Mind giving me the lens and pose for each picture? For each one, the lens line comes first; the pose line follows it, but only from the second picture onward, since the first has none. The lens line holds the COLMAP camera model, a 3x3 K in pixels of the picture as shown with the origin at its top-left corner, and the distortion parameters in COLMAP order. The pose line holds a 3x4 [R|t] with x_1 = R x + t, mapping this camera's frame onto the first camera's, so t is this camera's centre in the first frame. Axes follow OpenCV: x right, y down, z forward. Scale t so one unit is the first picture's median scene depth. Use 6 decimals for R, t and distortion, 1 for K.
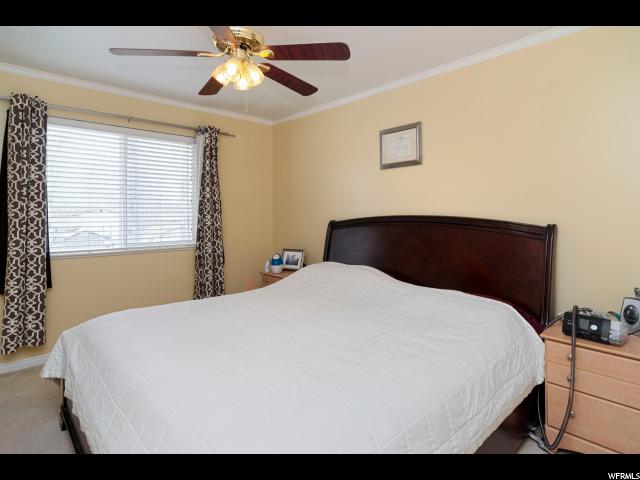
lens RADIAL K [[351.6, 0, 320.0], [0, 351.6, 240.0], [0, 0, 1]] dist [-0.001950, -0.000173]
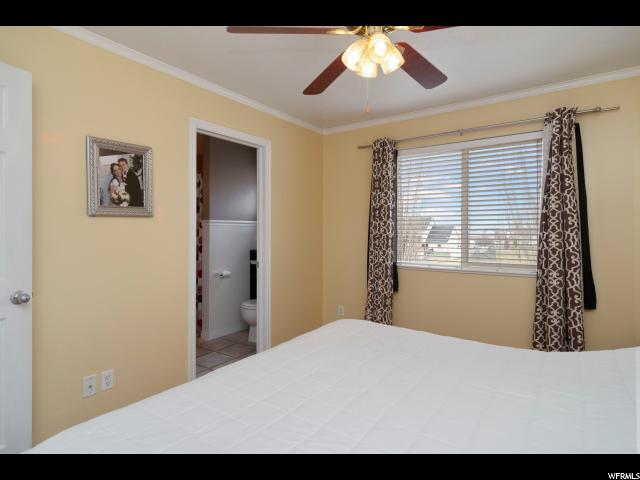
lens RADIAL K [[351.6, 0, 320.0], [0, 351.6, 240.0], [0, 0, 1]] dist [-0.001950, -0.000173]
pose [[0.210472, 0.037948, -0.976863, 0.319174], [-0.066176, 0.997507, 0.024492, -0.048253], [0.975358, 0.059490, 0.212459, 0.429849]]
